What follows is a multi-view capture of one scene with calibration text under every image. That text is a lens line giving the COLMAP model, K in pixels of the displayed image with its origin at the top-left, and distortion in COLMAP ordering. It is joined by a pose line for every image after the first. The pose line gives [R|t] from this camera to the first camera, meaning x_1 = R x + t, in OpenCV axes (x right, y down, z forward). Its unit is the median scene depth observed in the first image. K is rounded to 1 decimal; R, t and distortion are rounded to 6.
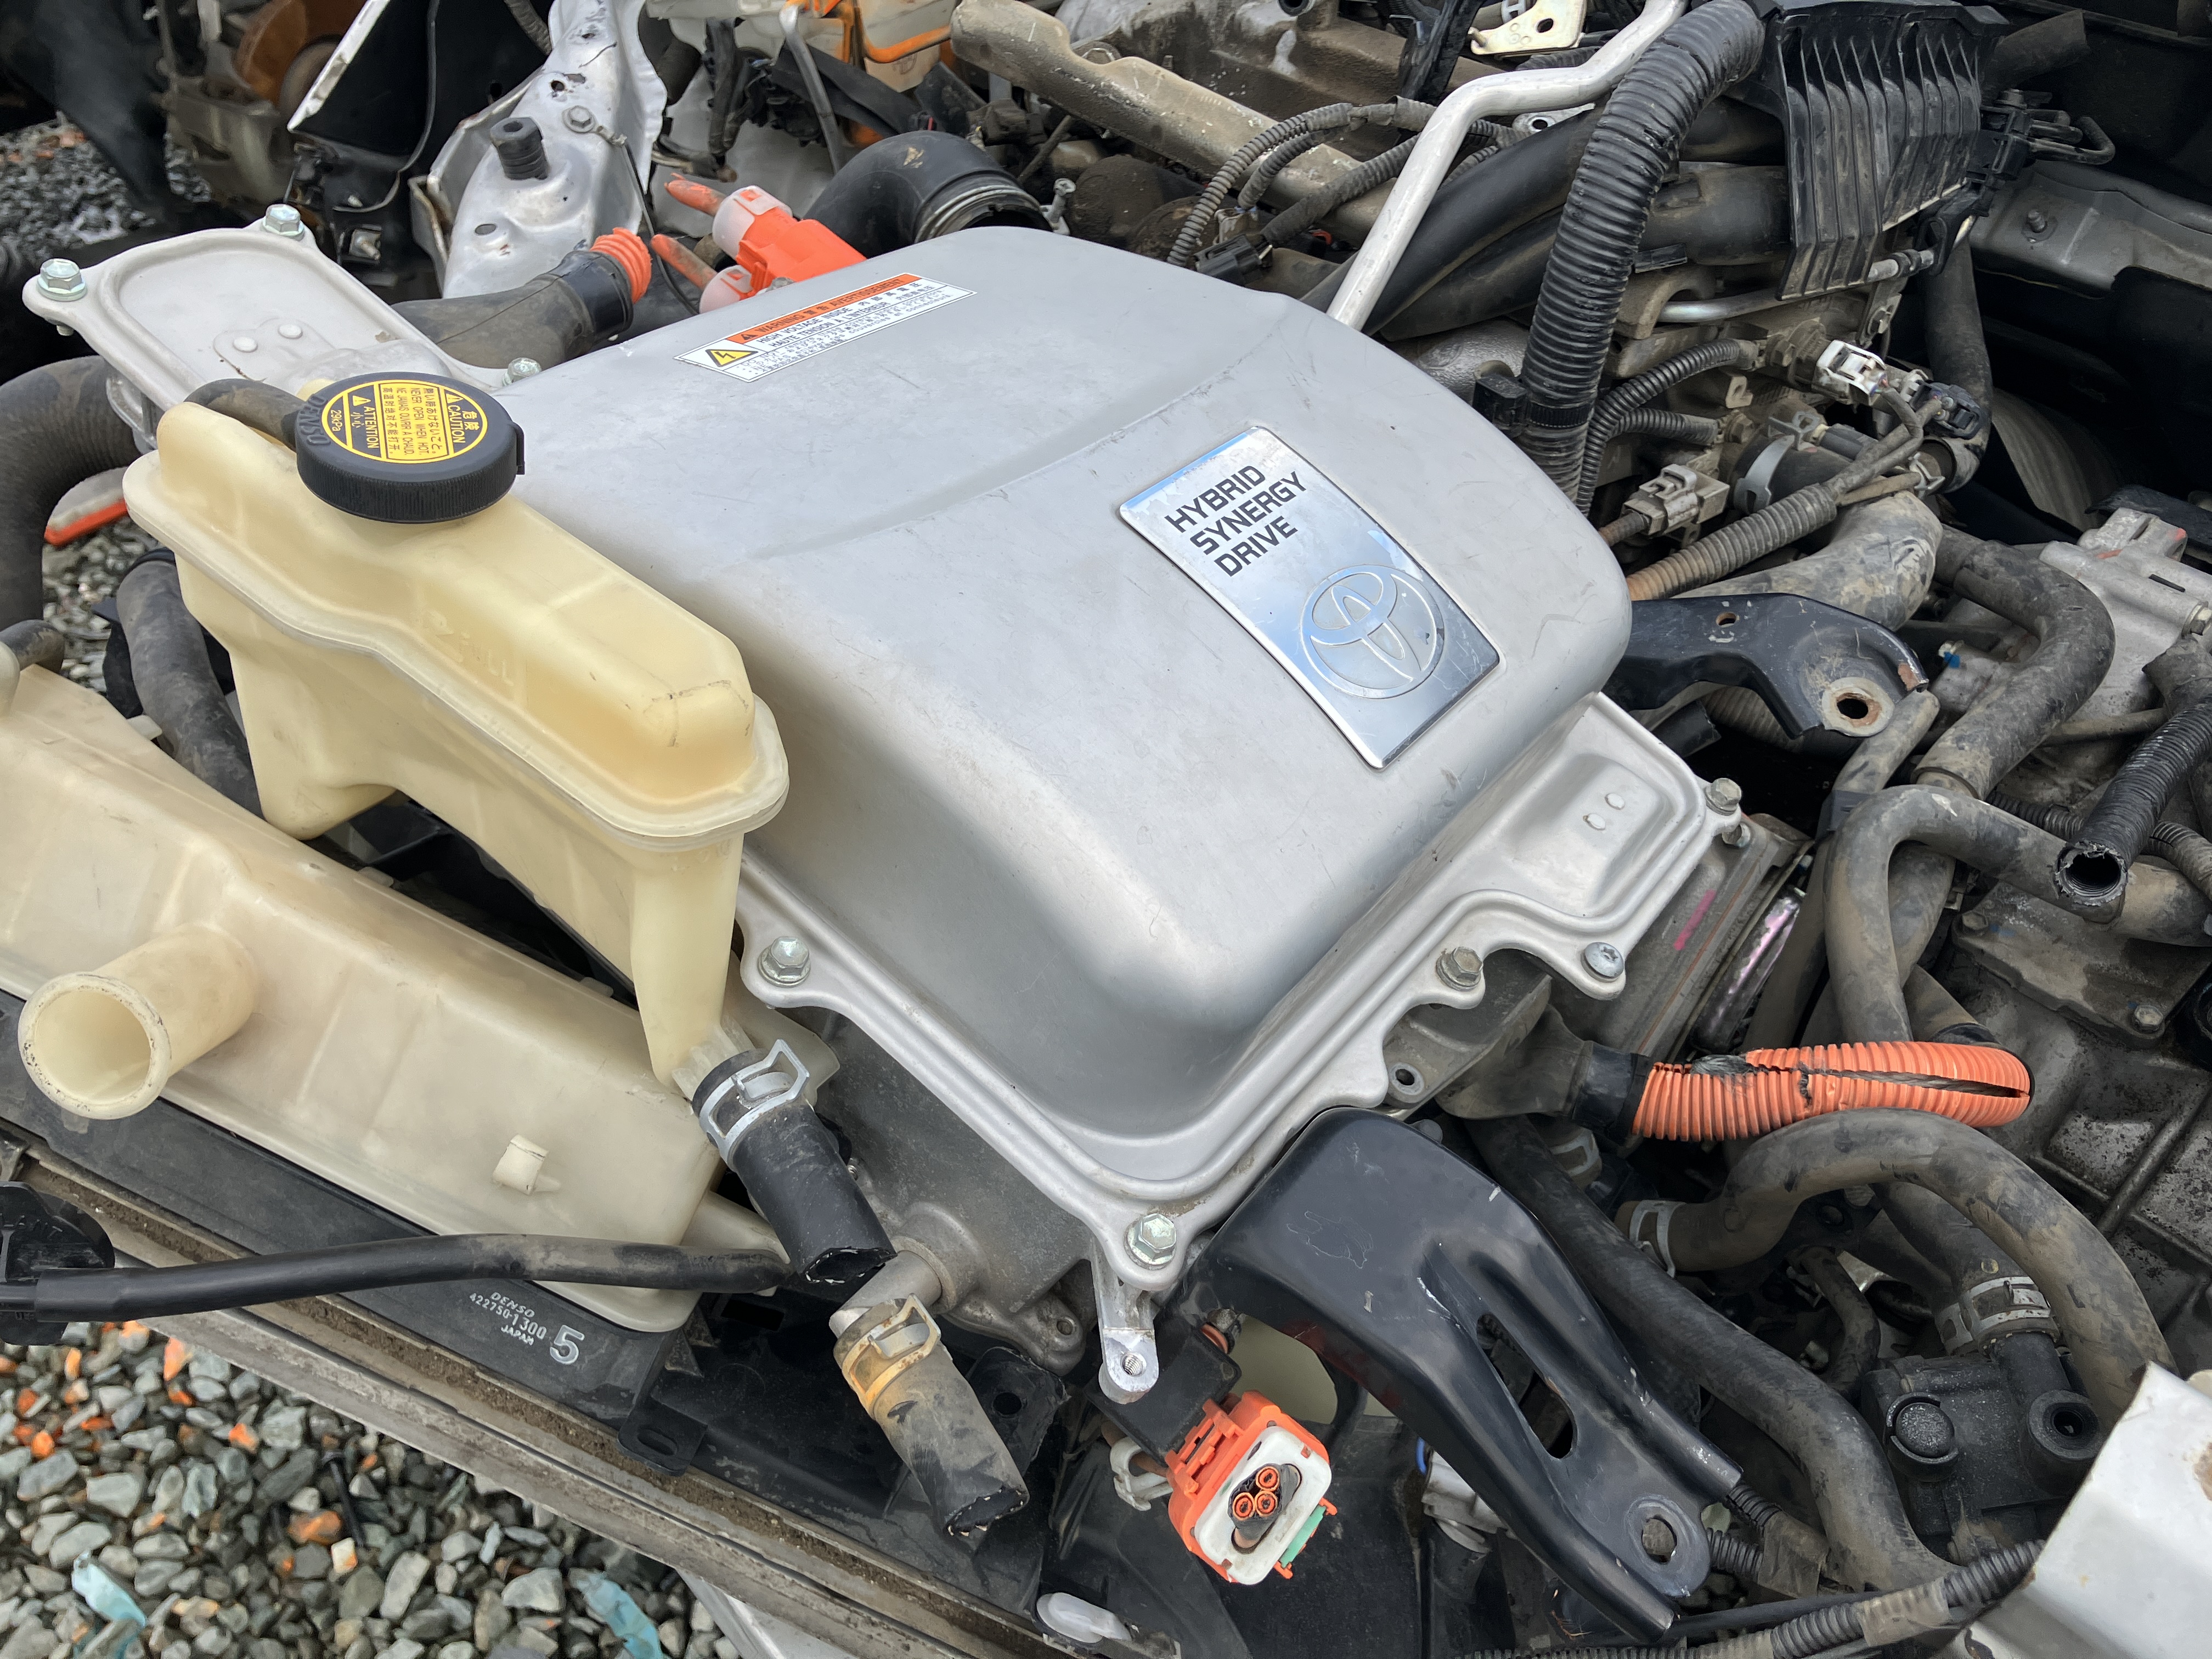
lens RADIAL K [[1830.0, 0, 1105.4], [0, 1830.0, 823.7], [0, 0, 1]] dist [0.040527, -0.066454]
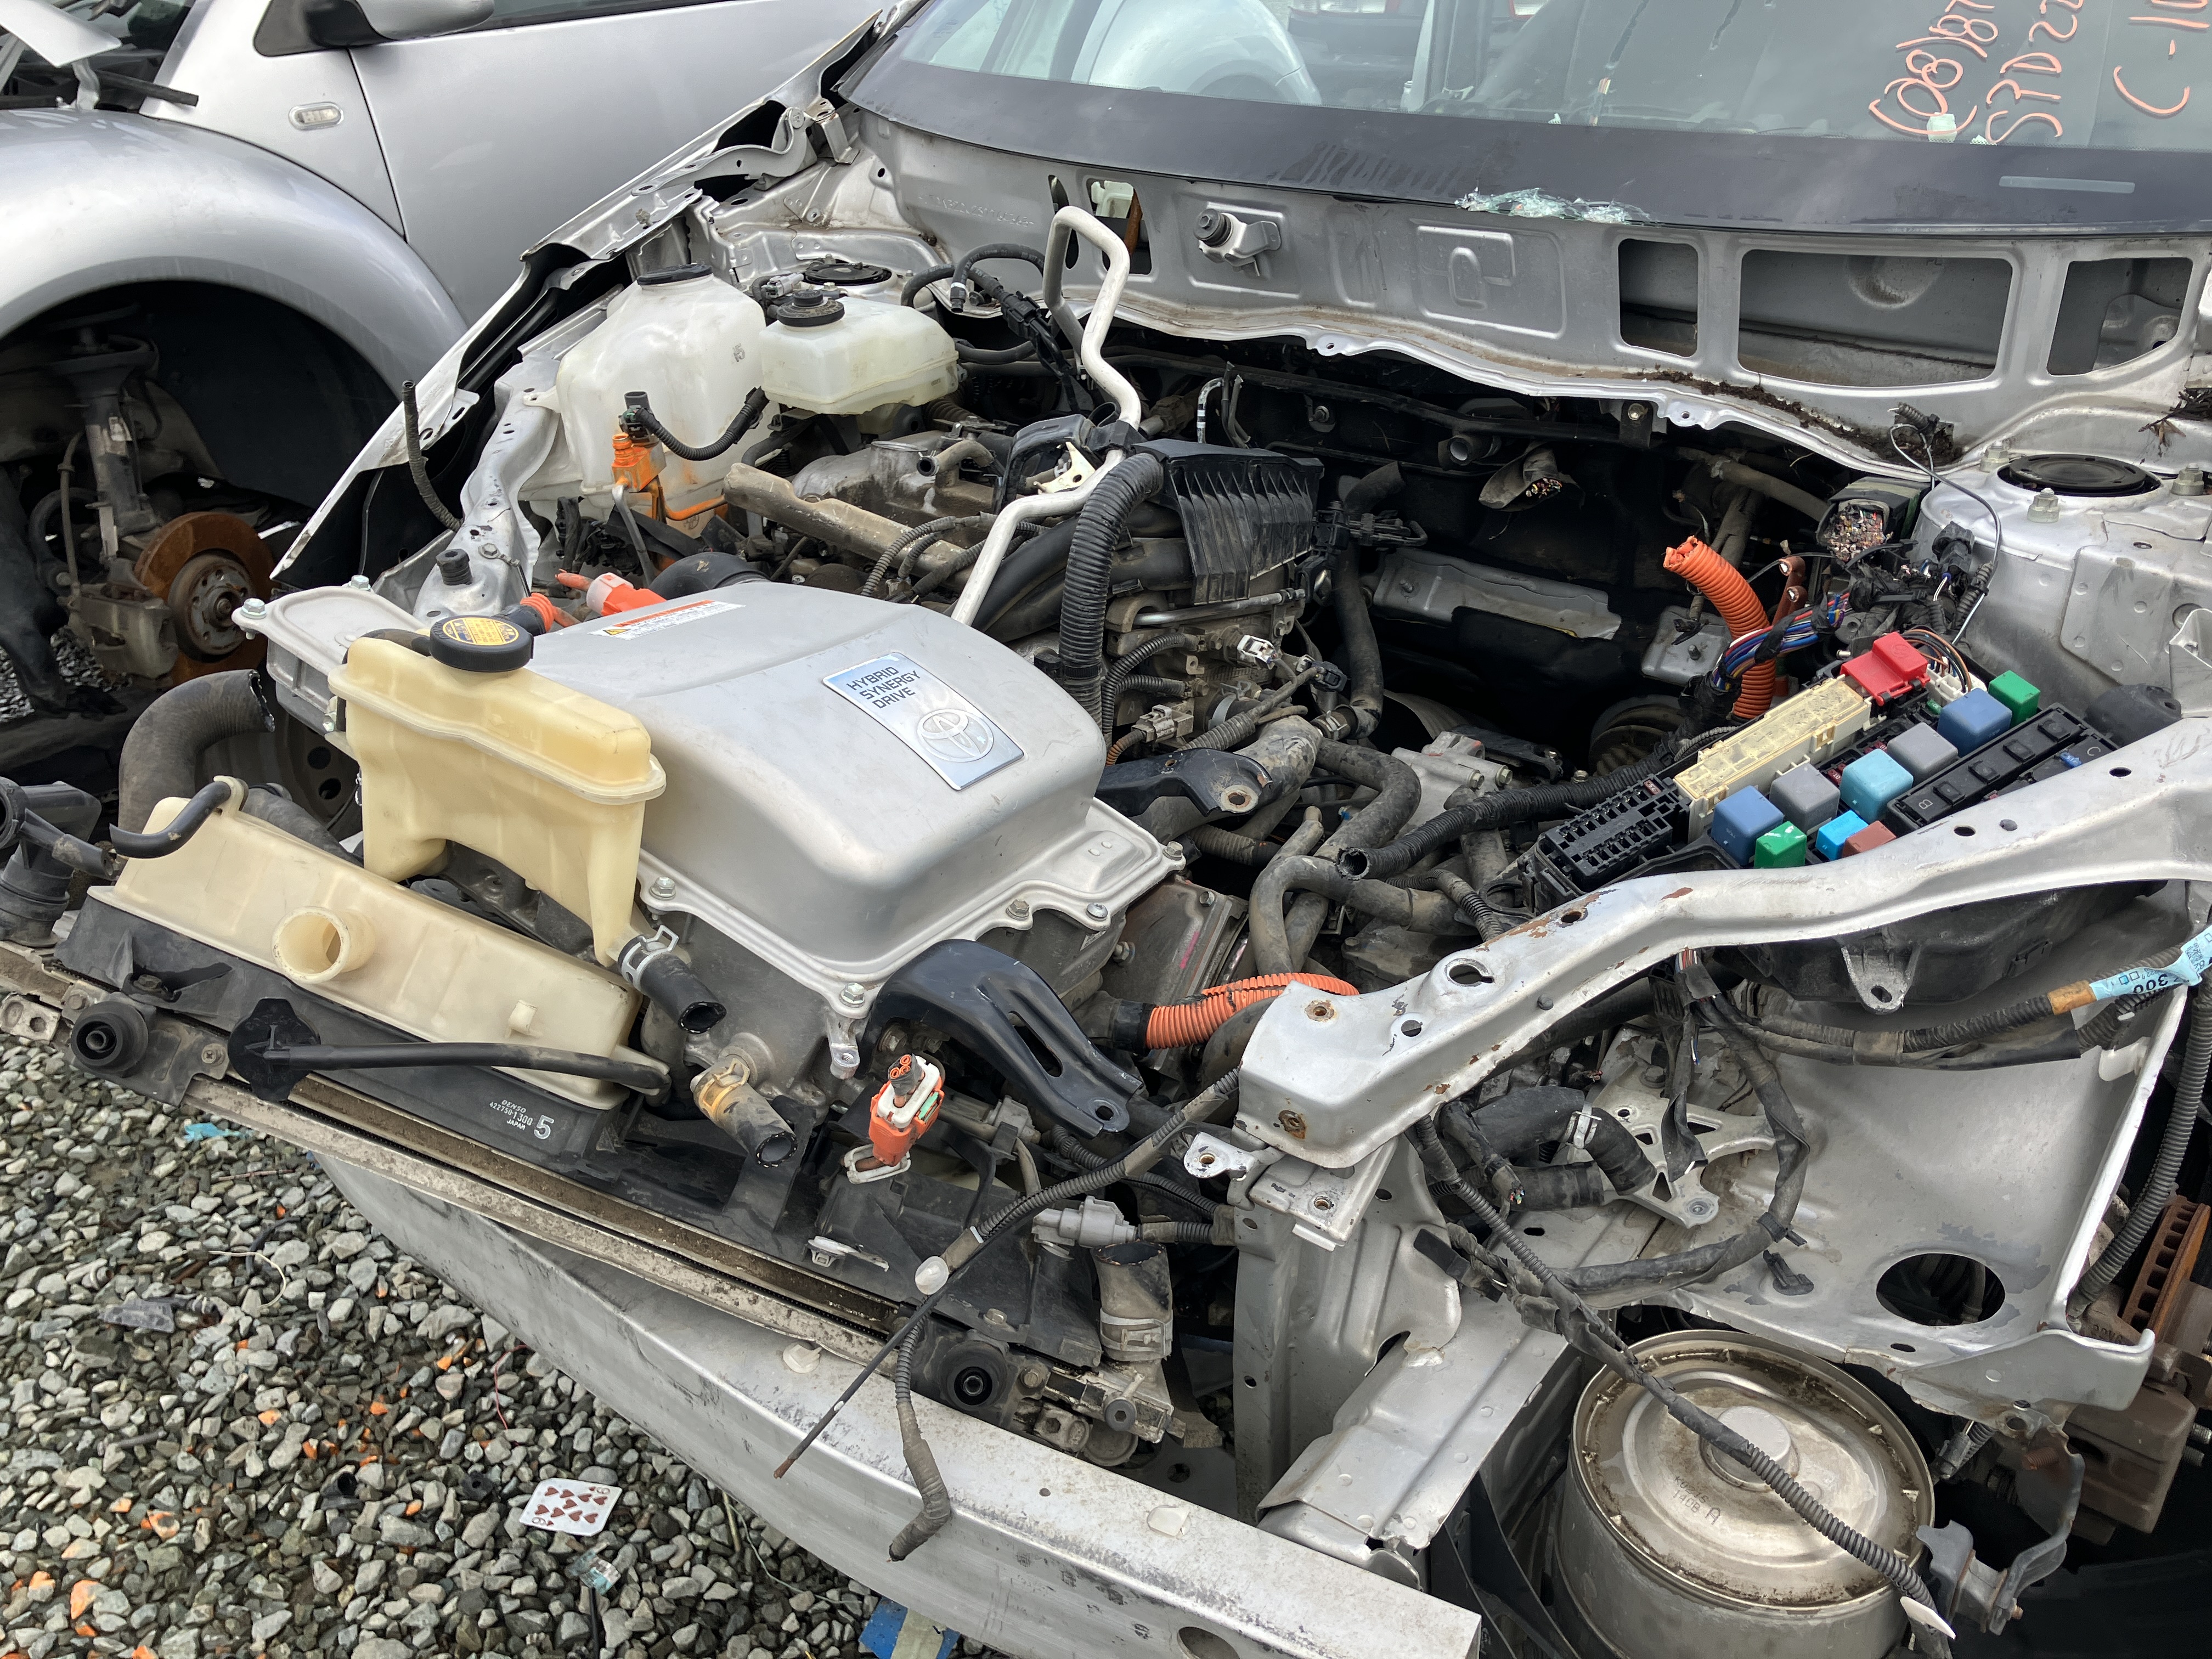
lens RADIAL K [[1772.9, 0, 1106.0], [0, 1772.9, 829.5], [0, 0, 1]] dist [0.018056, -0.056187]
pose [[0.989245, -0.058406, 0.134098, 0.033142], [0.089739, 0.966338, -0.241119, 0.360280], [-0.115501, 0.250560, 0.961186, -0.646171]]
